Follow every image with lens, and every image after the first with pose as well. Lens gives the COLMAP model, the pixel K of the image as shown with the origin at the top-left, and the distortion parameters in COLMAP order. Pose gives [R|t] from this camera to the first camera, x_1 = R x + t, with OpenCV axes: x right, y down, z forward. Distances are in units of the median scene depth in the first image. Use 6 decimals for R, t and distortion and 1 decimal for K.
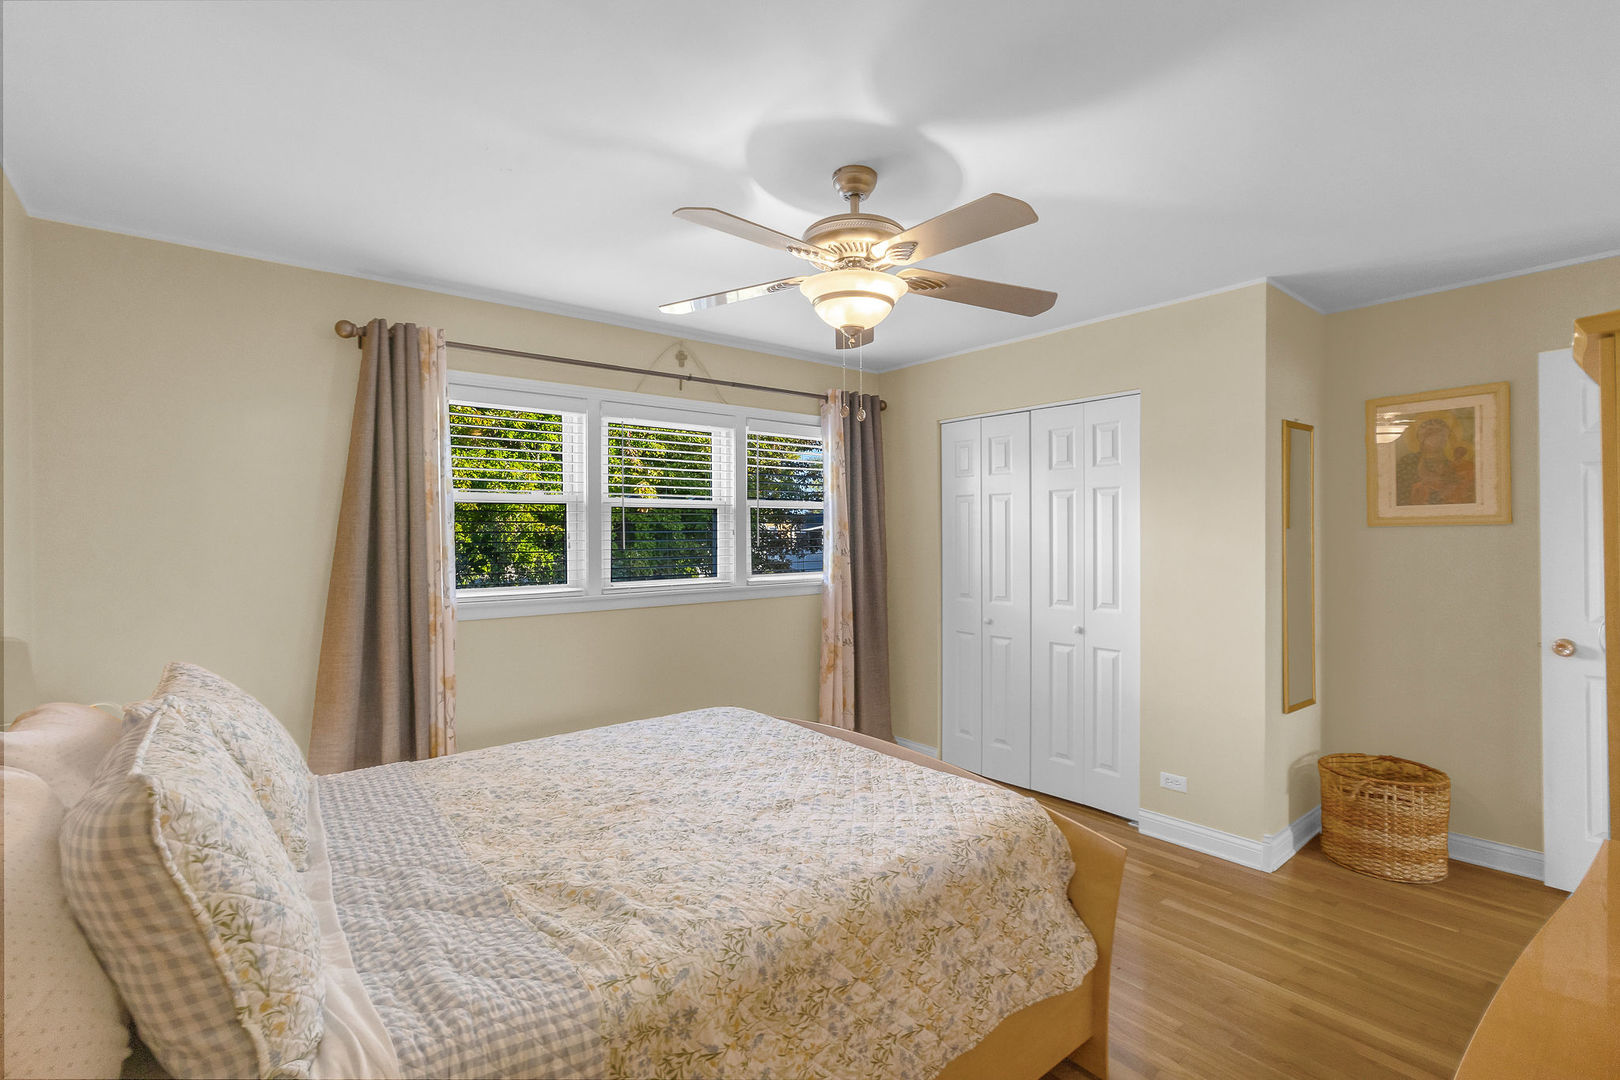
lens RADIAL K [[740.3, 0, 805.5], [0, 740.3, 540.1], [0, 0, 1]] dist [0.001648, -0.000222]
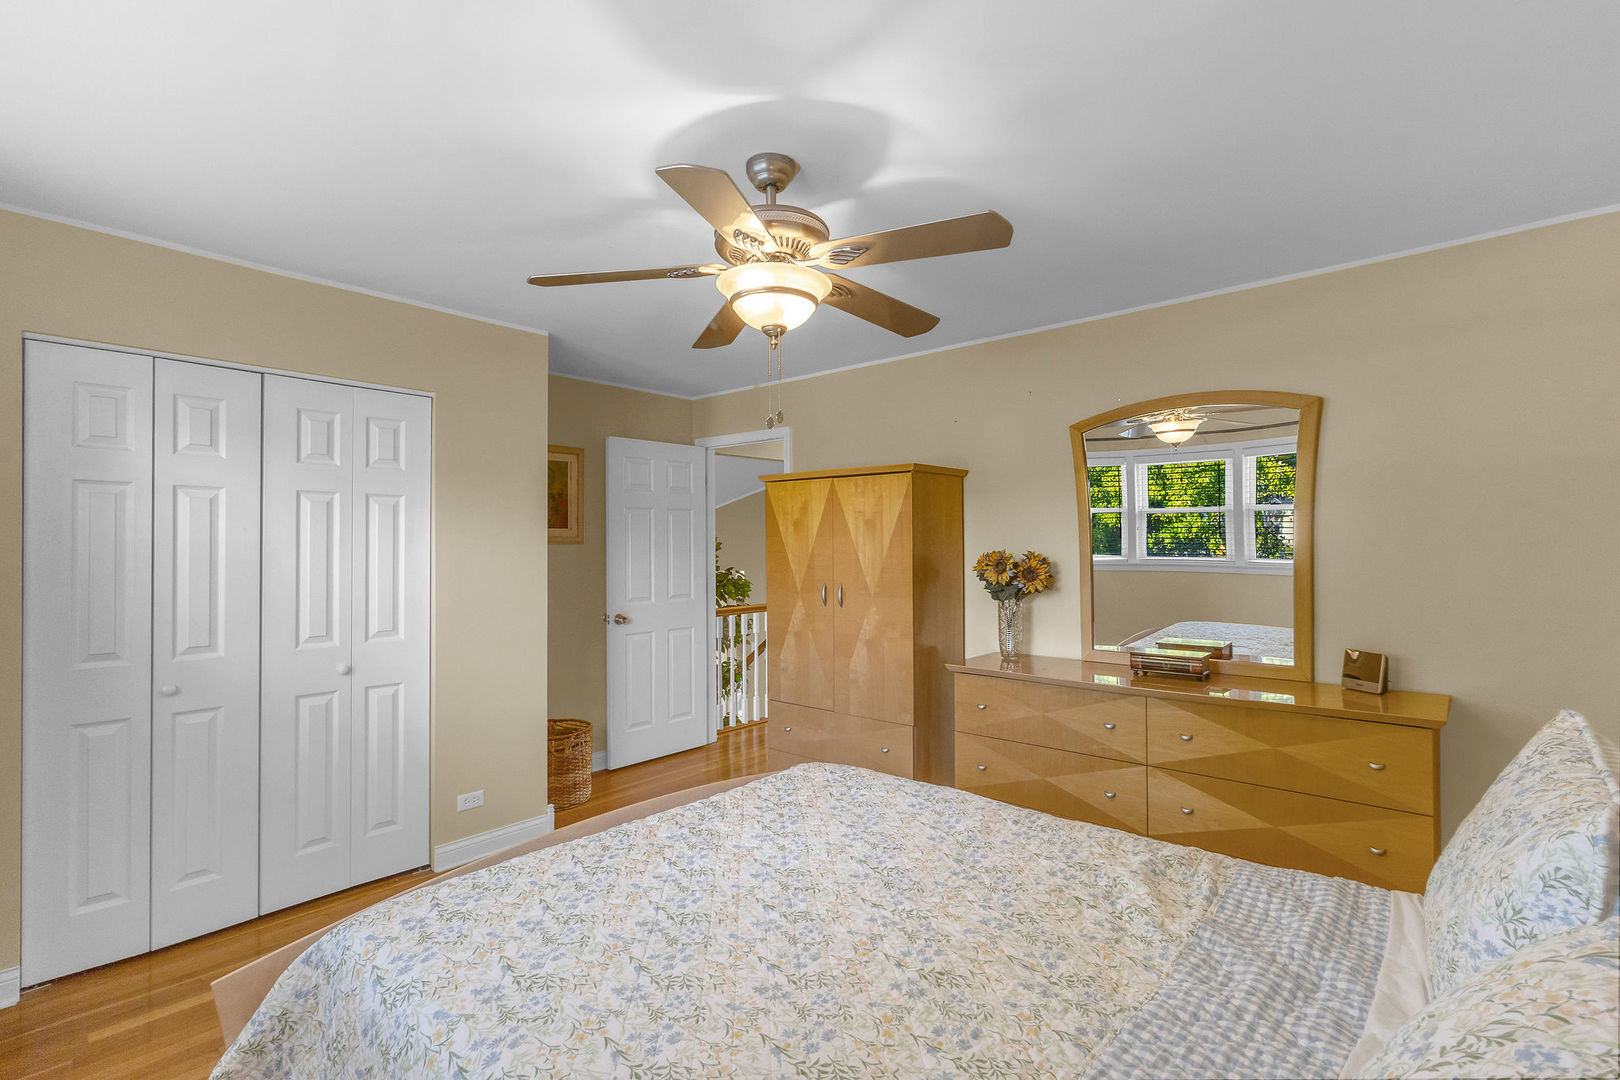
lens RADIAL K [[740.3, 0, 805.5], [0, 740.3, 540.1], [0, 0, 1]] dist [0.001648, -0.000222]
pose [[-0.154522, 0.011529, 0.987922, -0.498489], [0.008203, 0.999912, -0.010386, -0.005595], [-0.987955, 0.006499, -0.154603, 0.645004]]
